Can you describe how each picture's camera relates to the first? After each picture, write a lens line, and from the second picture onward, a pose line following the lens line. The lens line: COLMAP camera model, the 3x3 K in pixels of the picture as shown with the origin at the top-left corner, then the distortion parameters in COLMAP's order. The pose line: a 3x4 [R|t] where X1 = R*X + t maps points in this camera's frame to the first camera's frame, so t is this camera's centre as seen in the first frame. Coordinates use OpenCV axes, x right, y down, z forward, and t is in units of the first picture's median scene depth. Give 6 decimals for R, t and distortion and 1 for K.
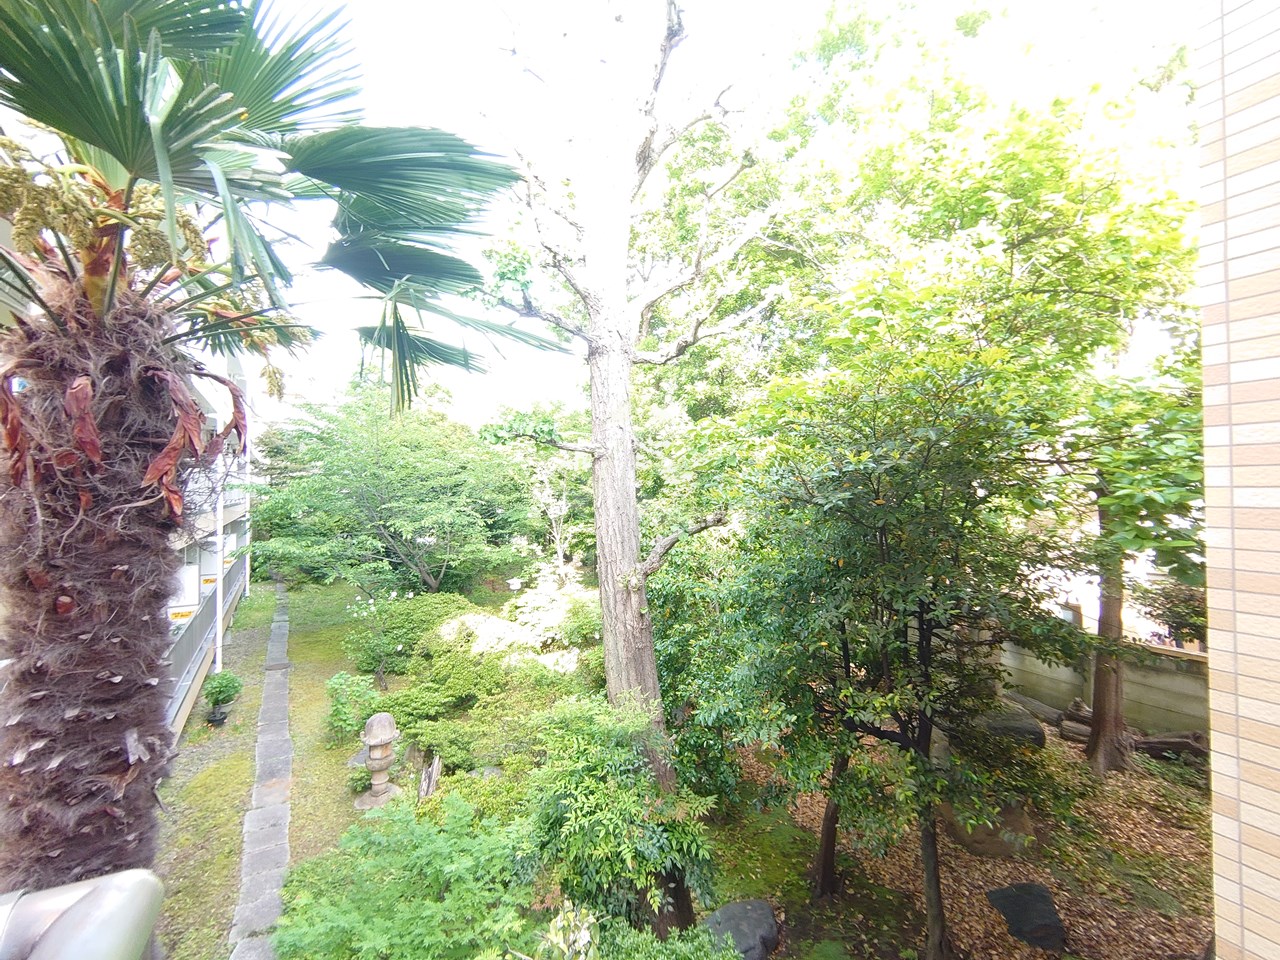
lens RADIAL K [[551.8, 0, 643.1], [0, 551.8, 481.3], [0, 0, 1]] dist [-0.005527, -0.000052]
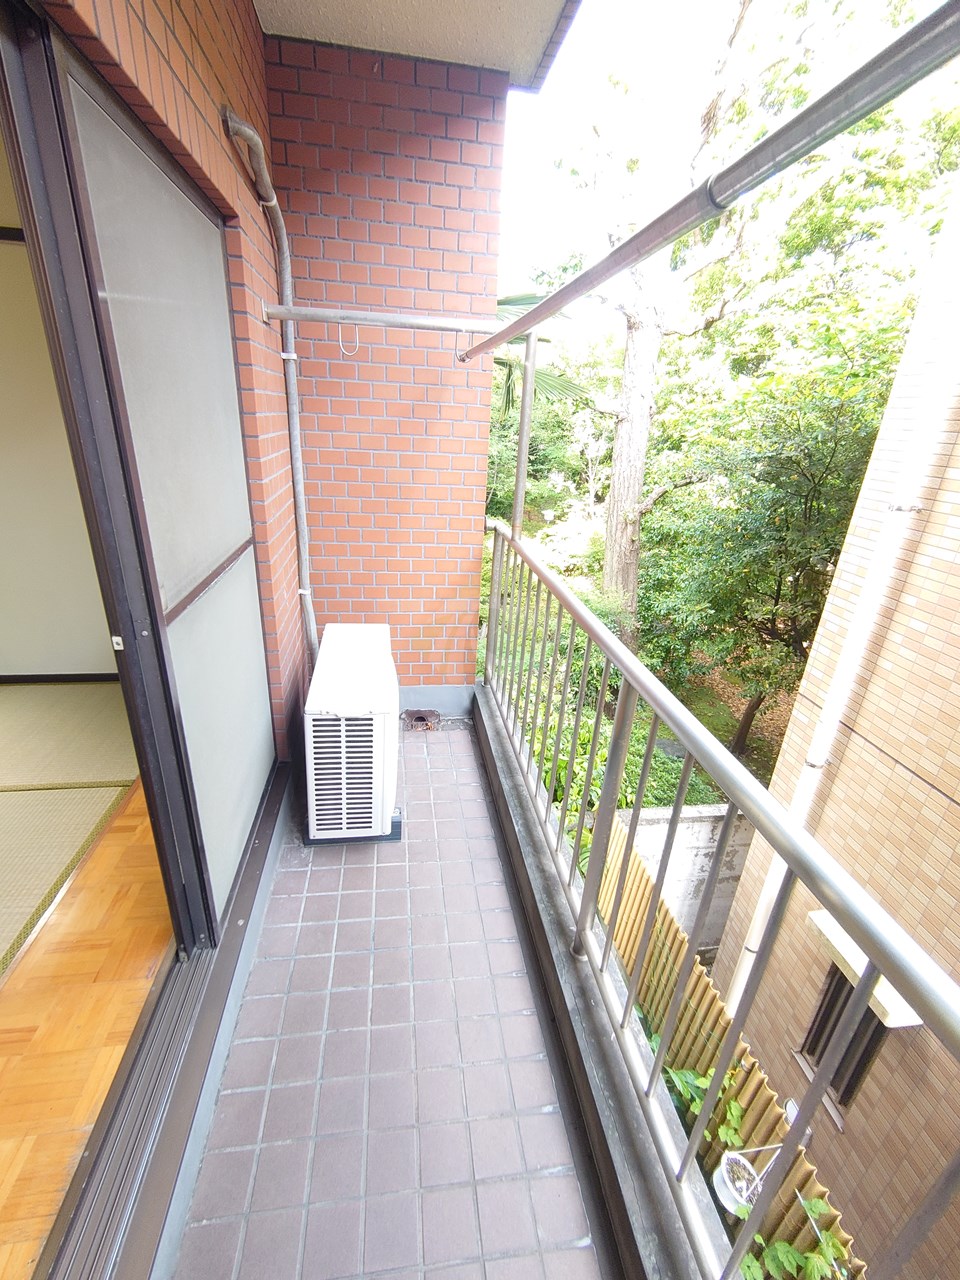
lens RADIAL K [[551.8, 0, 480.2], [0, 551.8, 640.9], [0, 0, 1]] dist [-0.005527, -0.000052]
pose [[0.934280, 0.186902, -0.303626, 0.035985], [-0.056275, 0.918217, 0.392060, -0.019172], [0.352071, -0.349207, 0.868390, -0.156053]]
